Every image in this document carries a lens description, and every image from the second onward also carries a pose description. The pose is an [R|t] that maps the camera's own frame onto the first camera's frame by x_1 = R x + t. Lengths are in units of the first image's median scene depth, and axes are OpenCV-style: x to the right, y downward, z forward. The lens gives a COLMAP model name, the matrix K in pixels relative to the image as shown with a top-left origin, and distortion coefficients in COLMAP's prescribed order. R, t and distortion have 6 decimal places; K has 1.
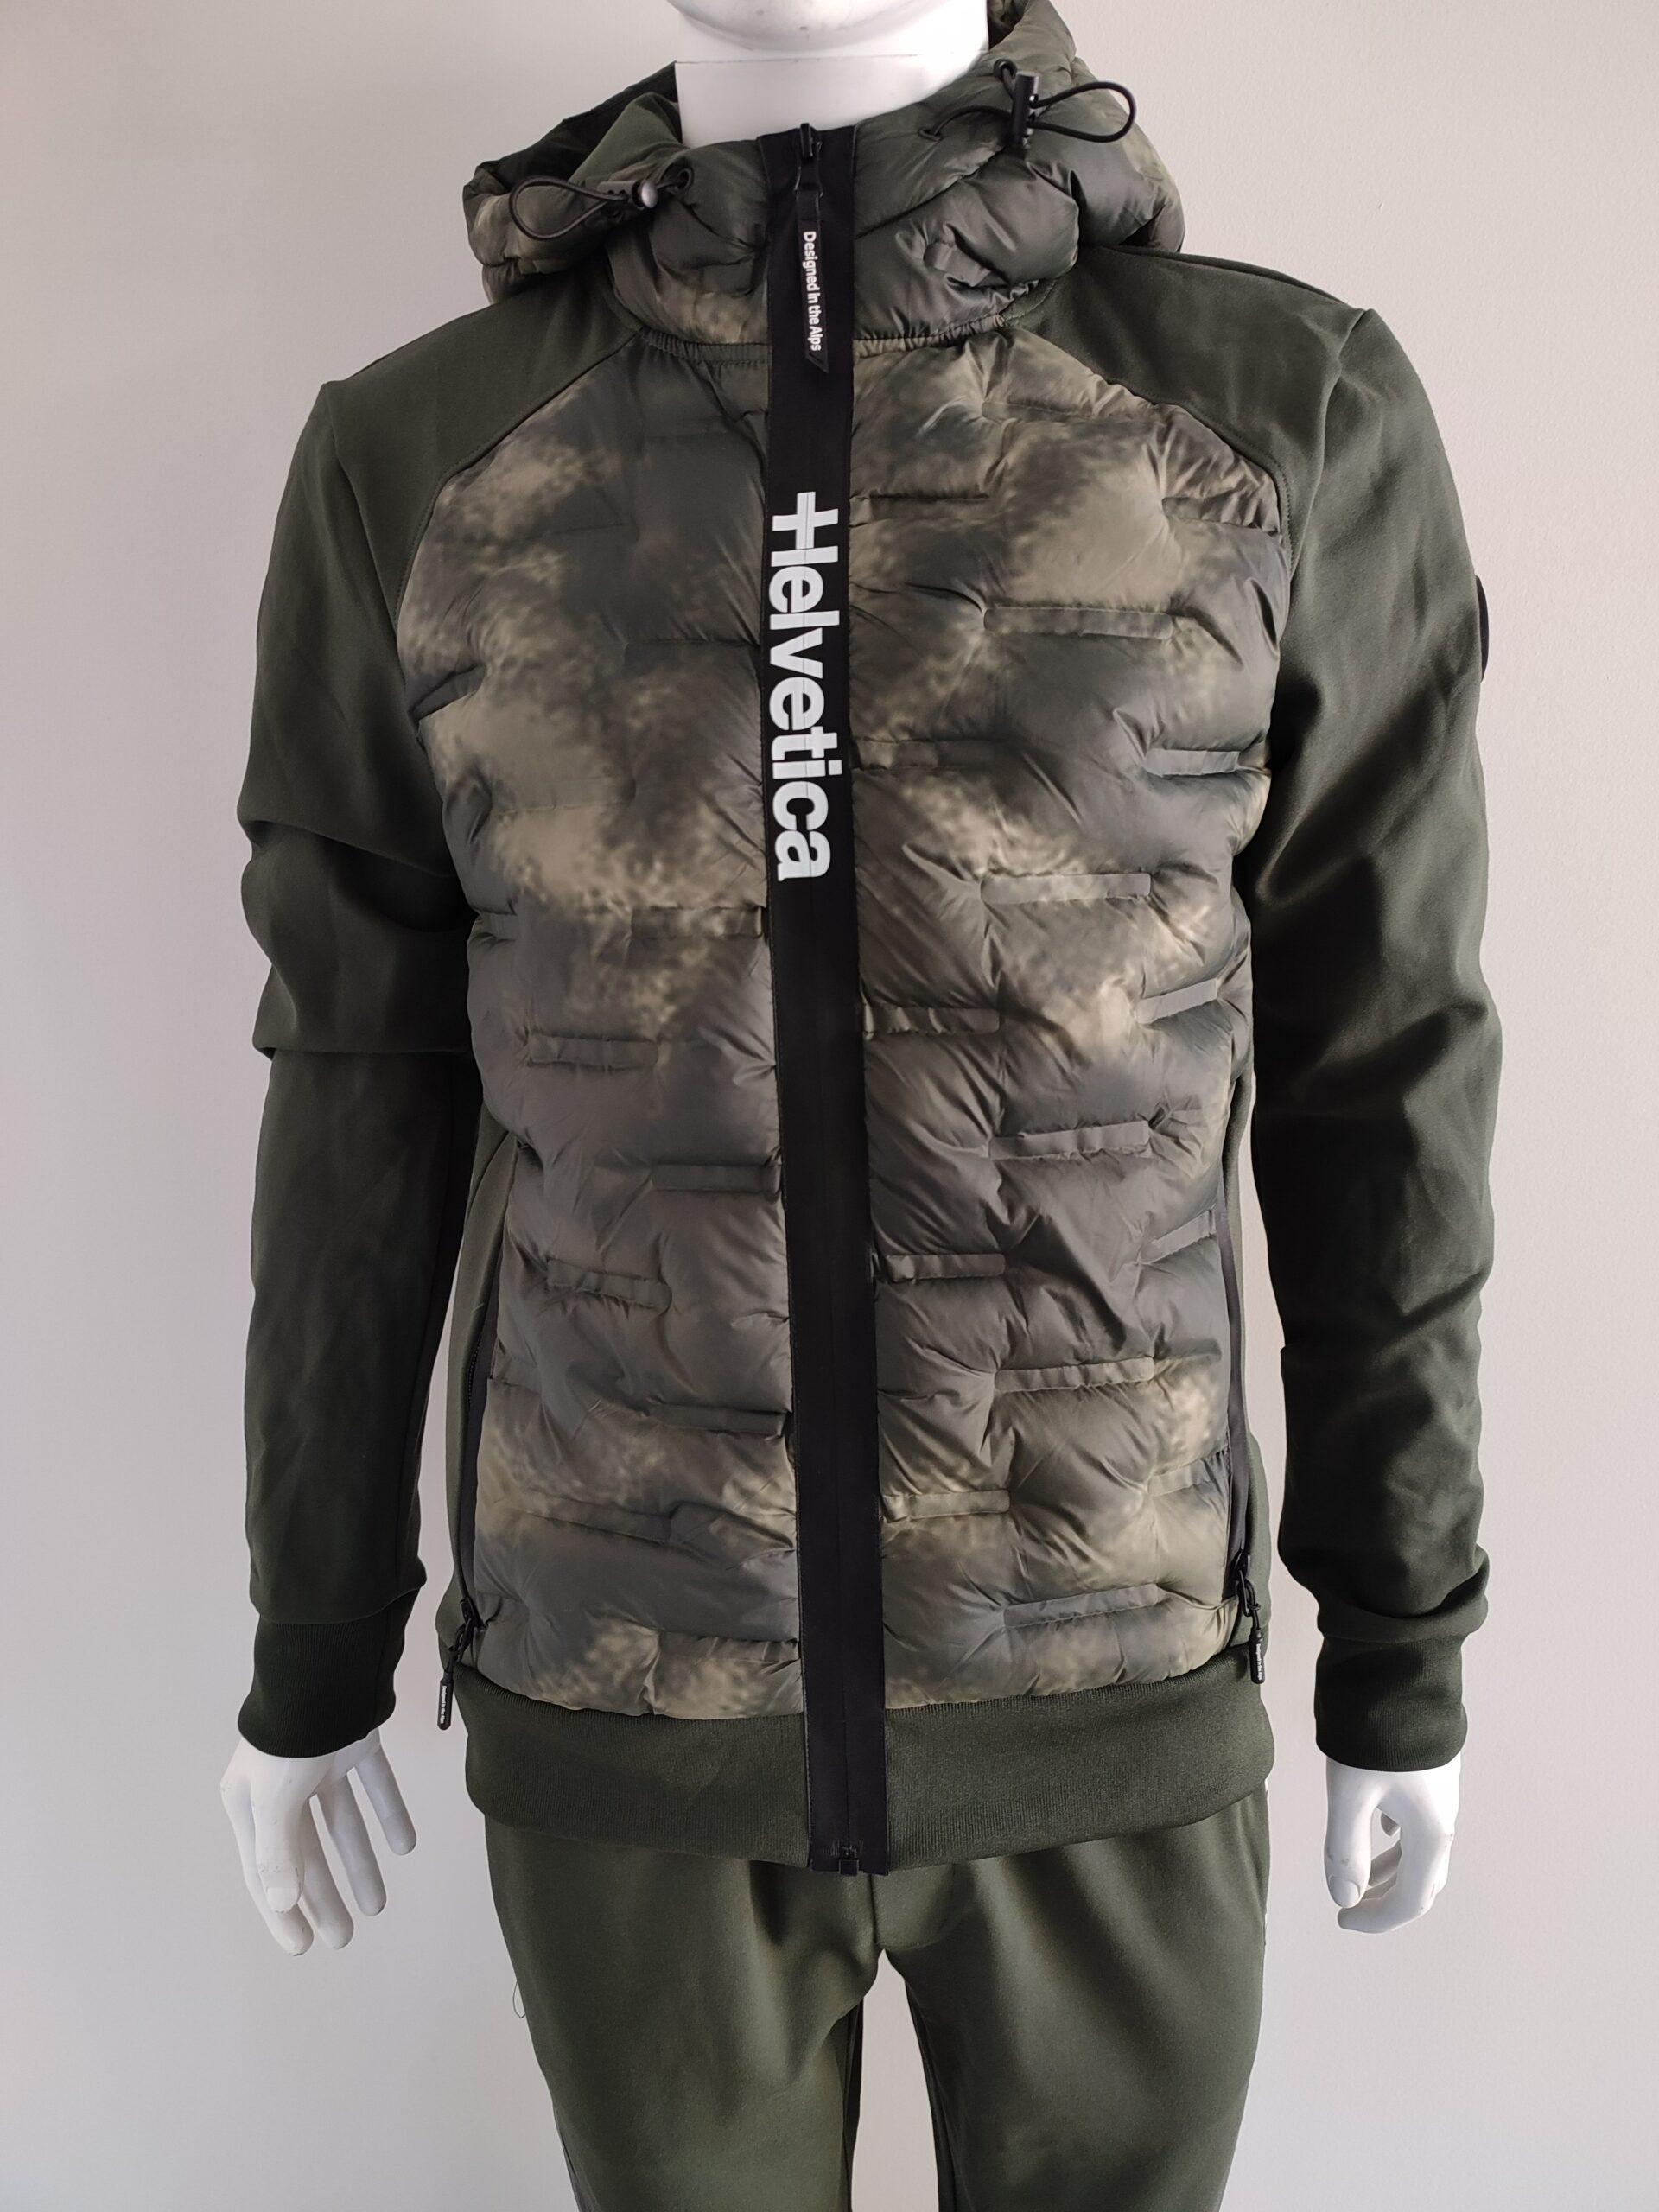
lens RADIAL K [[1589.2, 0, 829.5], [0, 1589.2, 1106.0], [0, 0, 1]] dist [0.003953, 0.004008]
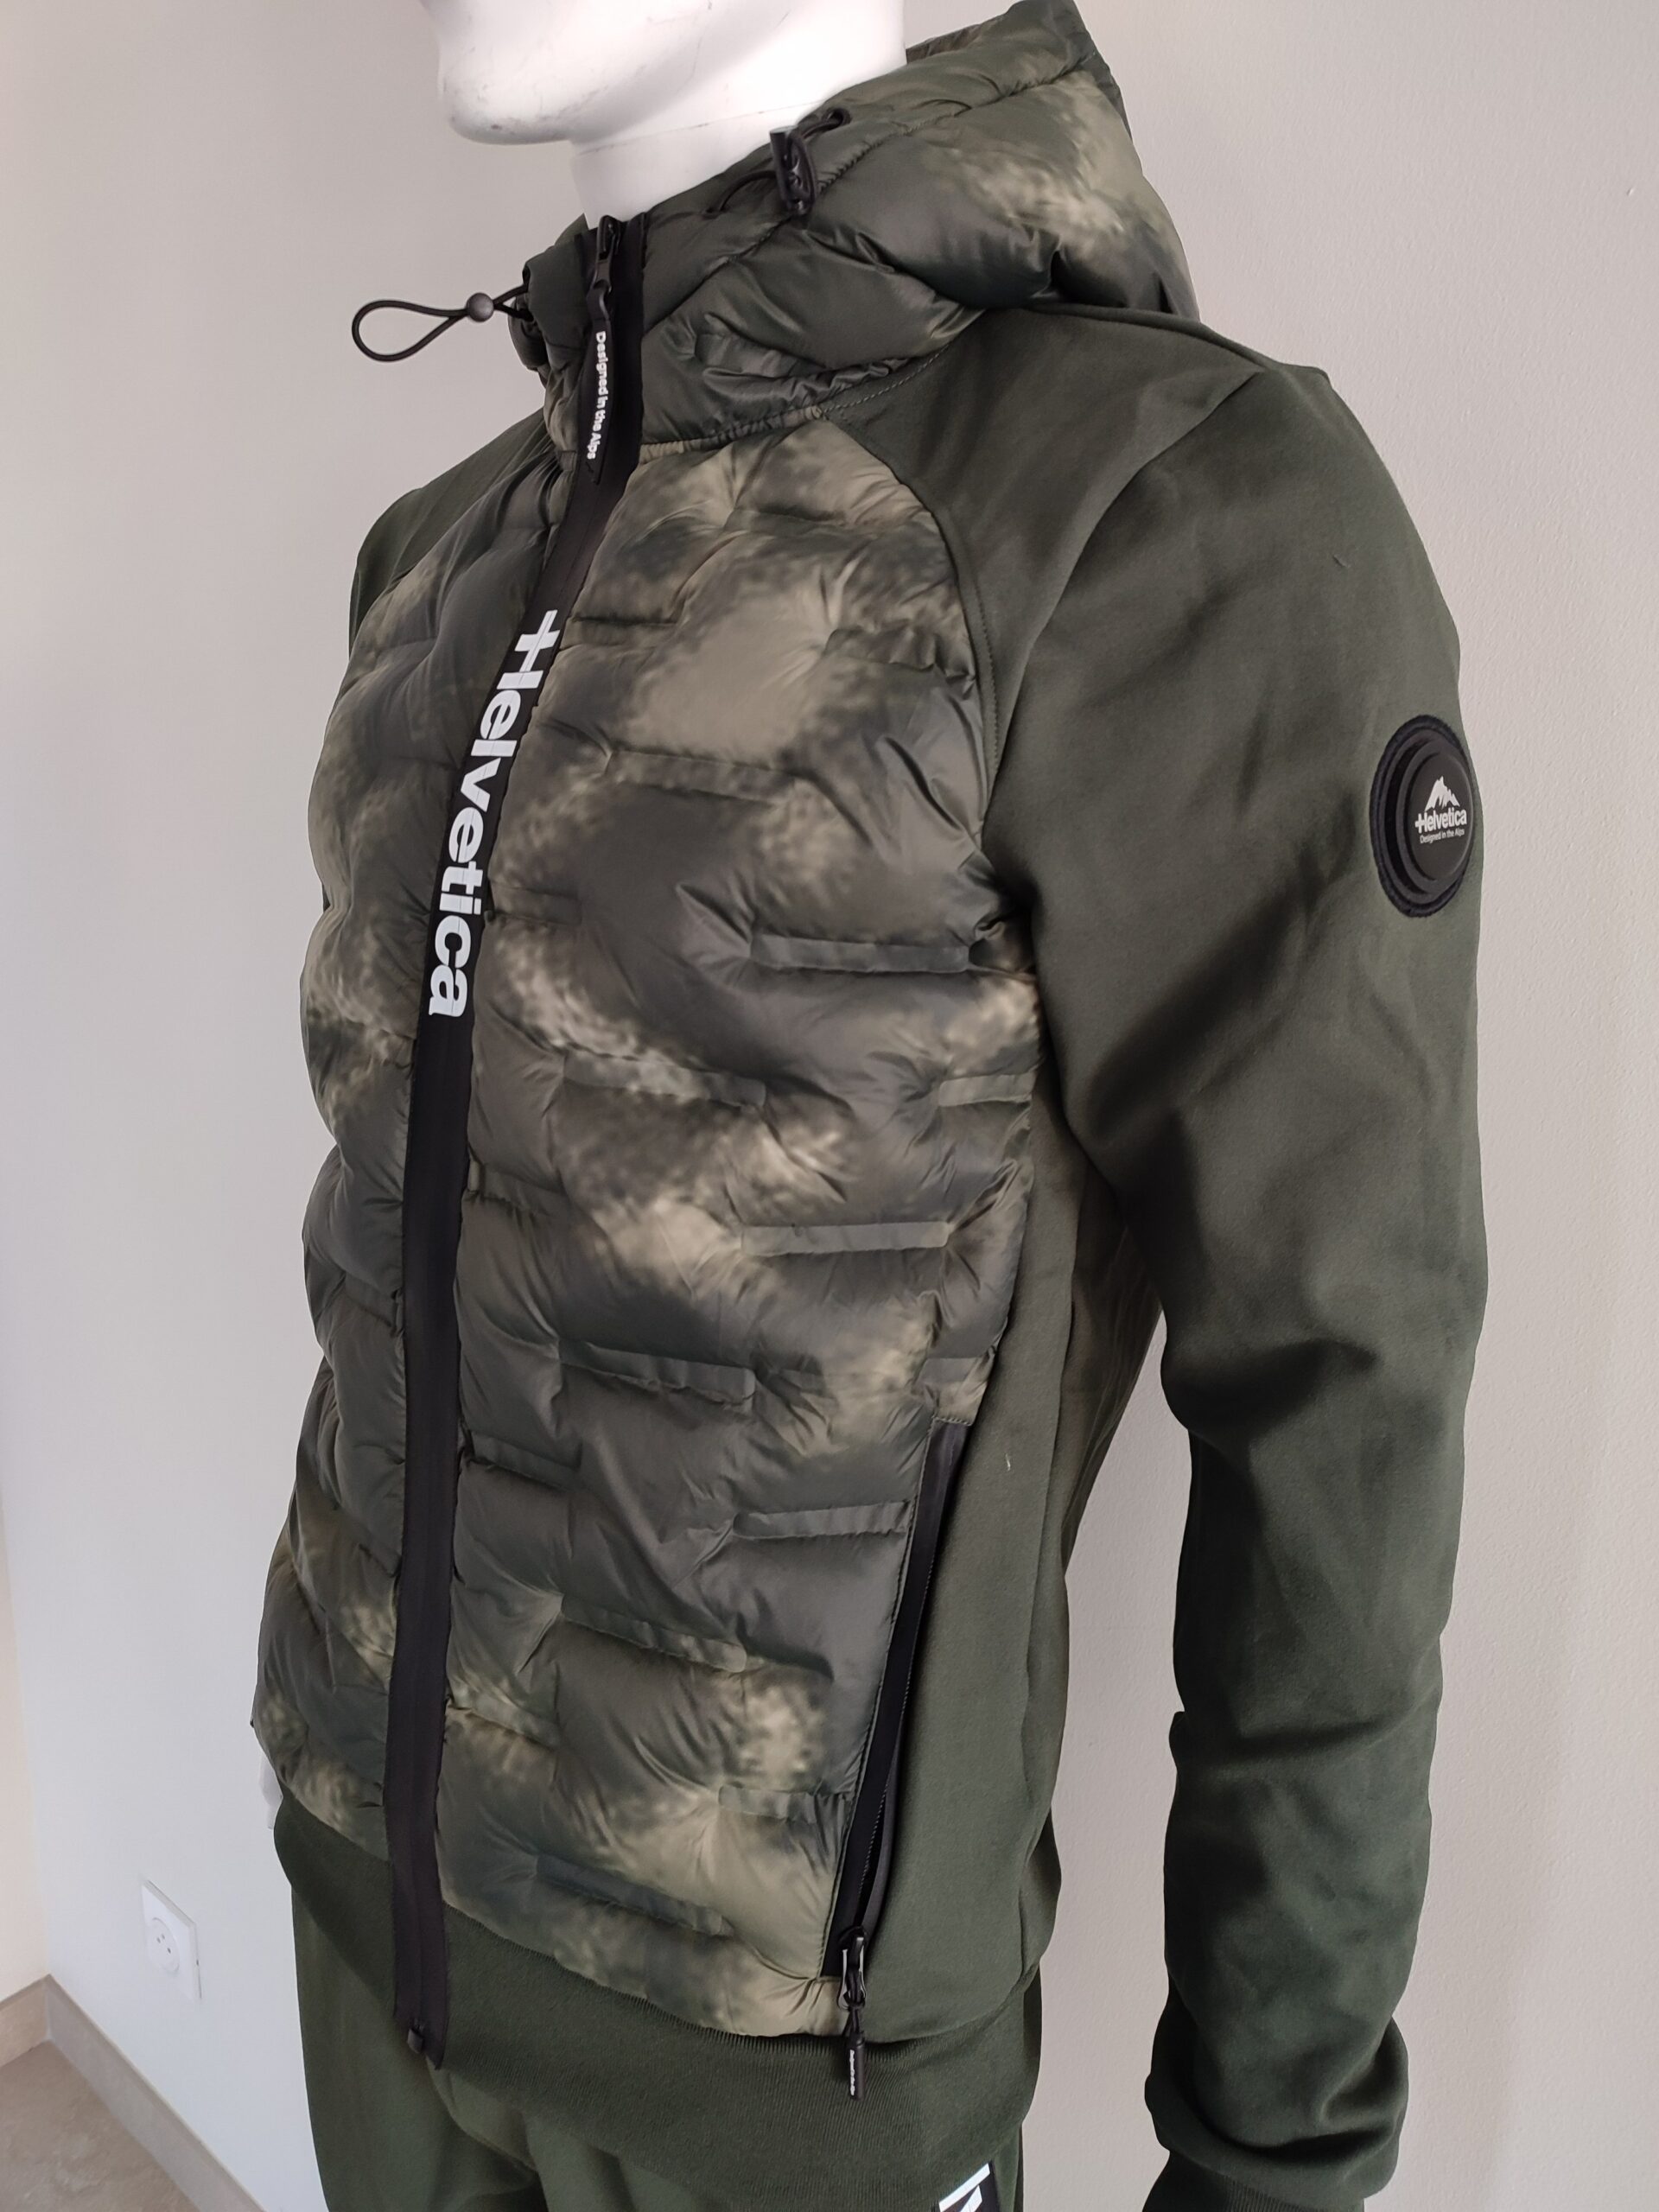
lens RADIAL K [[1589.2, 0, 829.5], [0, 1589.2, 1106.0], [0, 0, 1]] dist [0.003953, 0.004008]
pose [[0.800349, 0.198947, -0.565562, 0.710842], [-0.204748, 0.977322, 0.054044, -0.188231], [0.563488, 0.072544, 0.822933, 0.349409]]
